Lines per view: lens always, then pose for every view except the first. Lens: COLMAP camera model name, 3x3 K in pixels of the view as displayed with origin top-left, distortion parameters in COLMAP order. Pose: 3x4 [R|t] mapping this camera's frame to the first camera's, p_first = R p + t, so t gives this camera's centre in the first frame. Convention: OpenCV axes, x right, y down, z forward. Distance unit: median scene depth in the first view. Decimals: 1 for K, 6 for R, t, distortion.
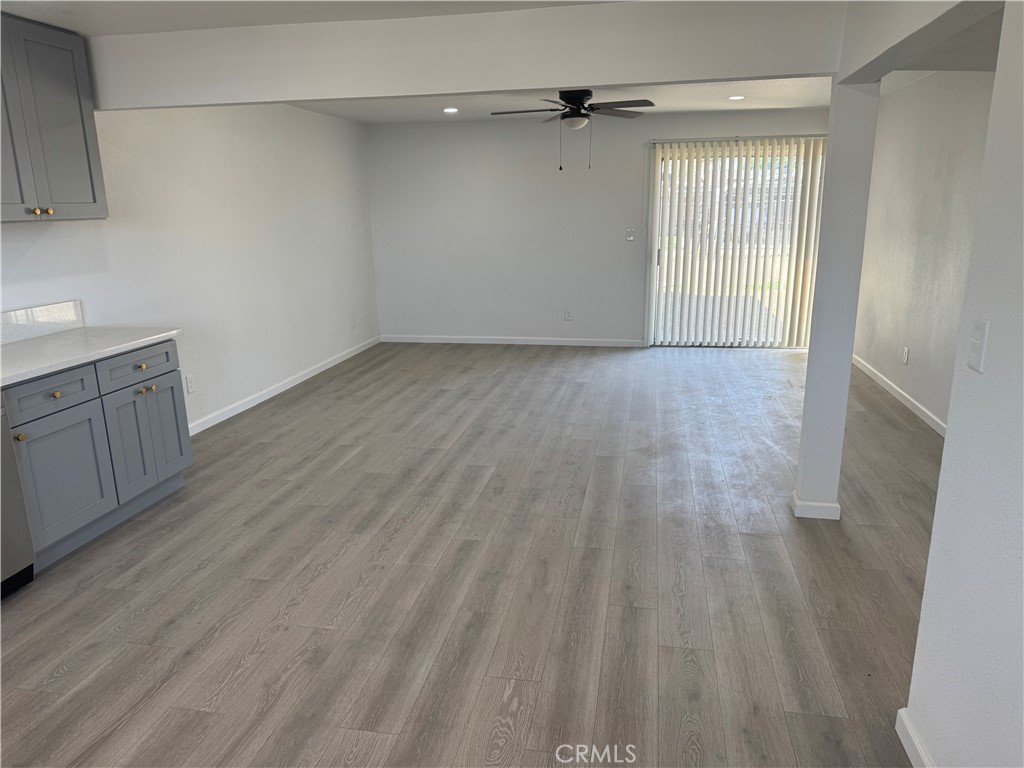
lens RADIAL K [[726.6, 0, 508.8], [0, 726.6, 387.8], [0, 0, 1]] dist [0.064963, -0.086782]
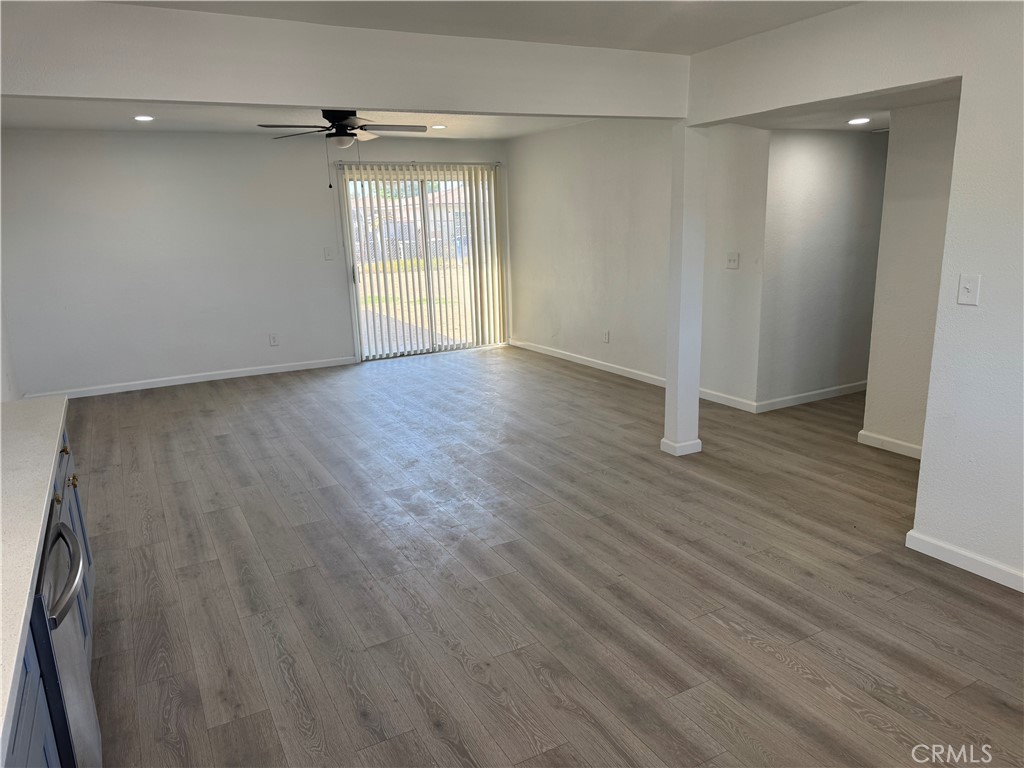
lens RADIAL K [[726.6, 0, 508.8], [0, 726.6, 387.8], [0, 0, 1]] dist [0.064963, -0.086782]
pose [[0.770725, -0.157314, 0.617442, -0.538154], [0.175225, 0.984009, 0.031984, -0.032918], [-0.612600, 0.083540, 0.785966, 0.137751]]
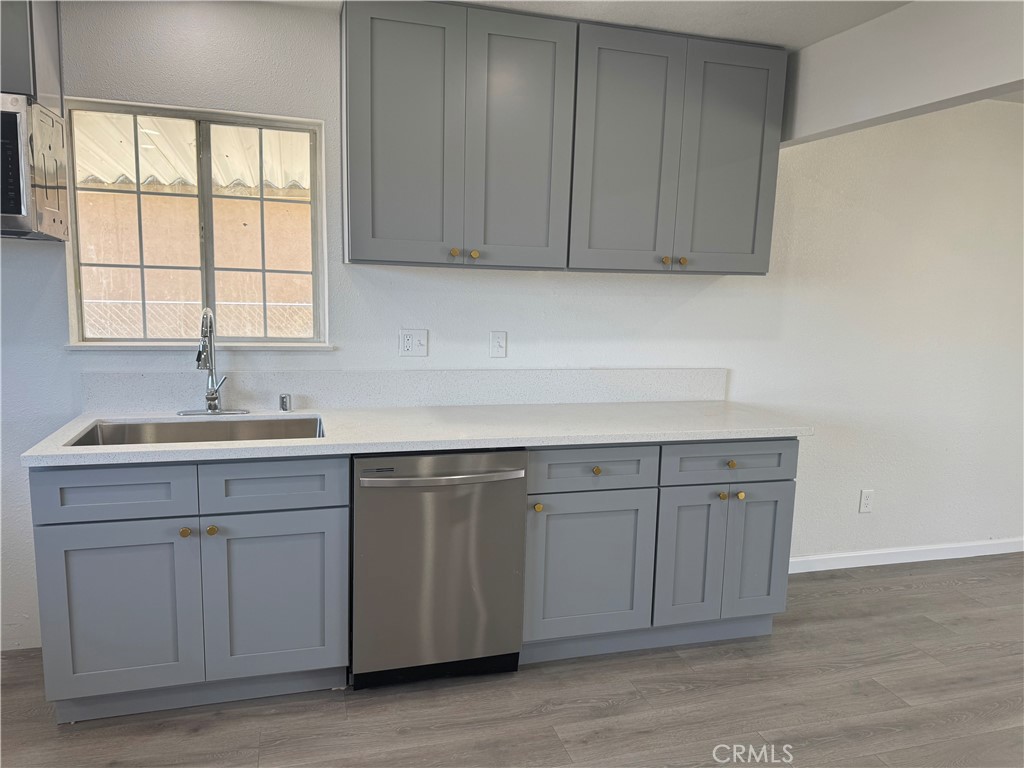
lens RADIAL K [[726.6, 0, 508.8], [0, 726.6, 387.8], [0, 0, 1]] dist [0.064963, -0.086782]
pose [[0.466623, 0.164683, -0.868990, 0.032502], [-0.252795, 0.966358, 0.047392, -0.074157], [0.847560, 0.197562, 0.492556, 0.375414]]
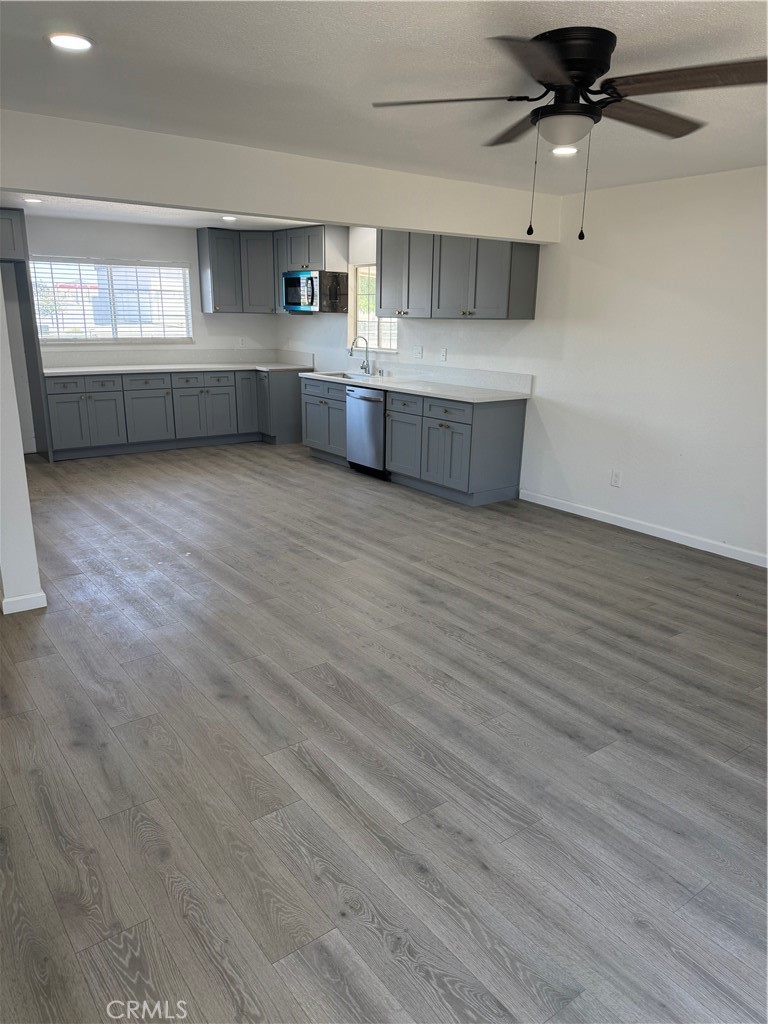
lens RADIAL K [[696.7, 0, 385.1], [0, 696.7, 527.8], [0, 0, 1]] dist [0.109814, -0.202207]
pose [[-0.666522, 0.225303, -0.710624, 0.679891], [-0.183876, 0.874101, 0.449598, -0.428268], [0.722452, 0.430333, -0.541180, 1.666714]]
